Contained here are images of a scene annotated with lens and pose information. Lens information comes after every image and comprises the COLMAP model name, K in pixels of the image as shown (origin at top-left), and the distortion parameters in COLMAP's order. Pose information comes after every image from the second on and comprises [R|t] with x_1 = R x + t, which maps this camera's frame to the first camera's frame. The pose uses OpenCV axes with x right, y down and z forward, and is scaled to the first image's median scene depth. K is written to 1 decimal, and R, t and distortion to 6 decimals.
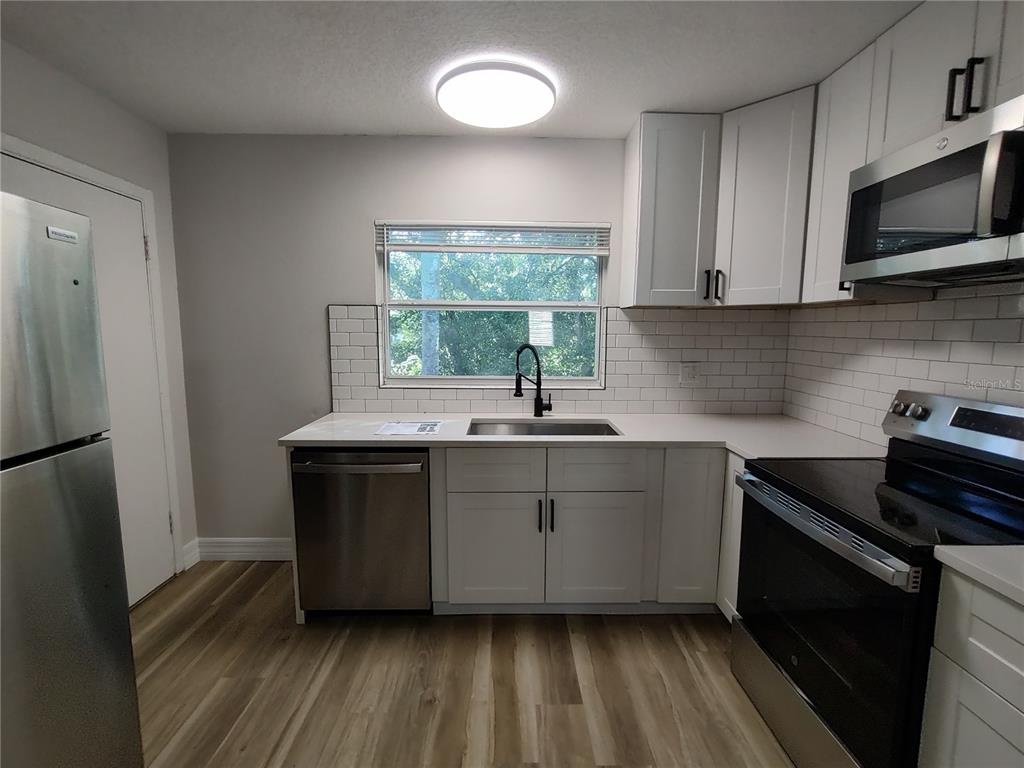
lens RADIAL K [[463.2, 0, 514.5], [0, 463.2, 385.2], [0, 0, 1]] dist [-0.003982, -0.000007]
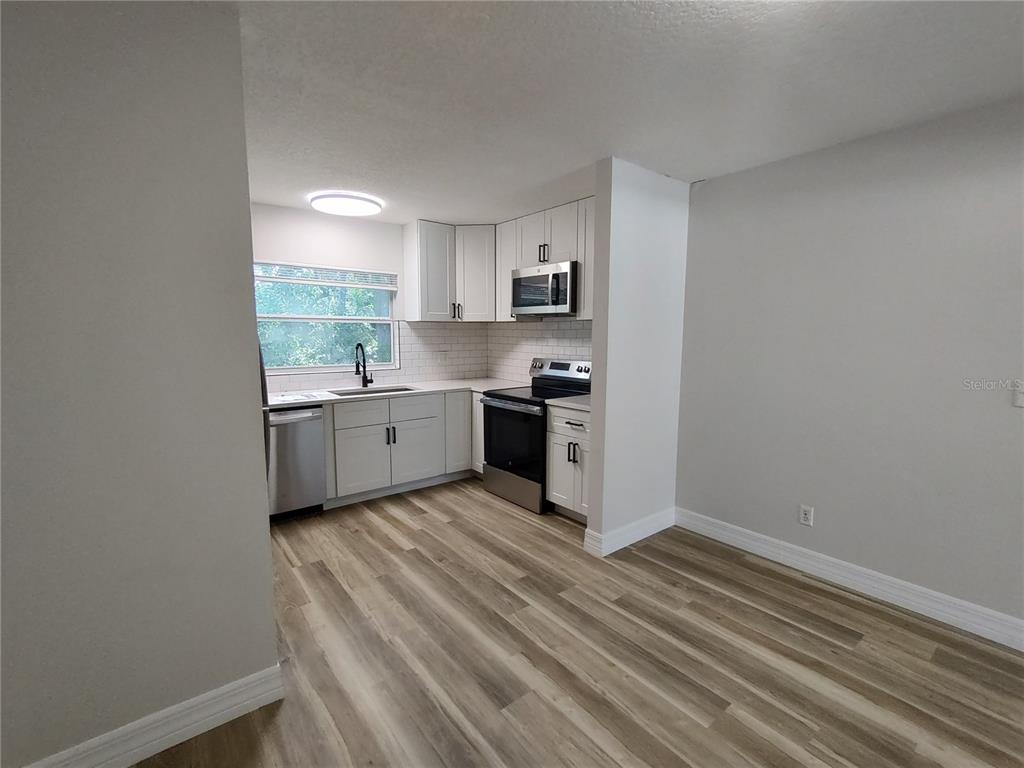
lens RADIAL K [[463.2, 0, 507.9], [0, 463.2, 379.8], [0, 0, 1]] dist [-0.003982, -0.000007]
pose [[0.801326, -0.068937, 0.594242, -0.691436], [0.075636, 0.997042, 0.013671, 0.076798], [-0.593427, 0.033991, 0.804170, -0.828843]]
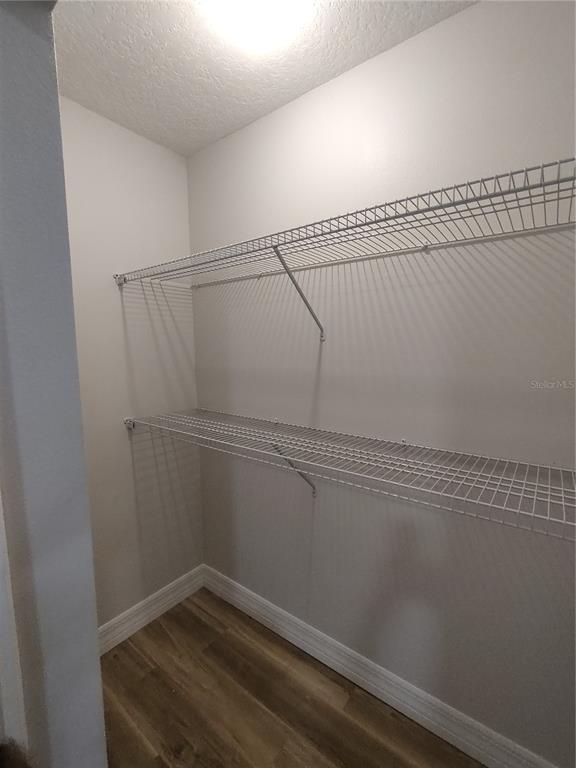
lens RADIAL K [[347.4, 0, 287.6], [0, 347.4, 383.6], [0, 0, 1]] dist [-0.003982, -0.000007]
pose [[-0.628003, 0.062803, -0.775672, 0.164655], [-0.105070, 0.980769, 0.164476, -0.182579], [0.771085, 0.184791, -0.609328, 1.325722]]
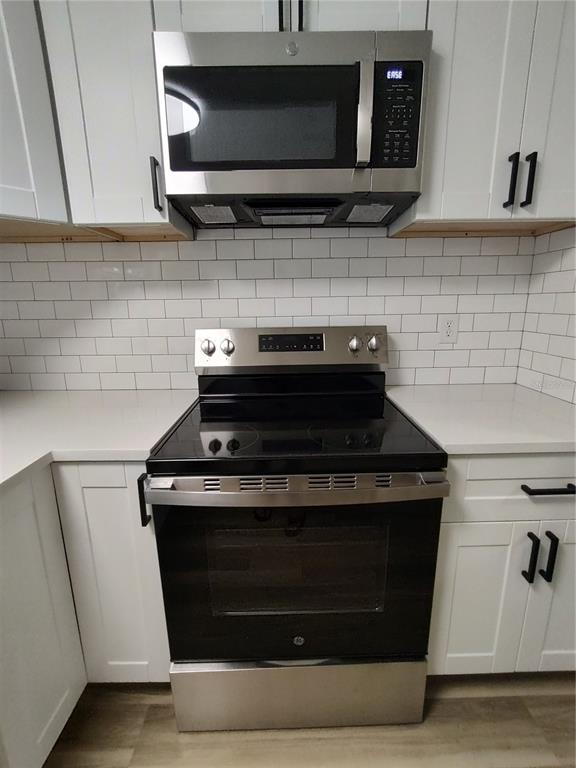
lens RADIAL K [[347.4, 0, 287.9], [0, 347.4, 380.1], [0, 0, 1]] dist [-0.003982, -0.000007]
pose [[0.019908, -0.228788, 0.973273, 0.062400], [0.135630, 0.965085, 0.224089, -0.023148], [-0.990559, 0.127544, 0.050243, 0.714233]]
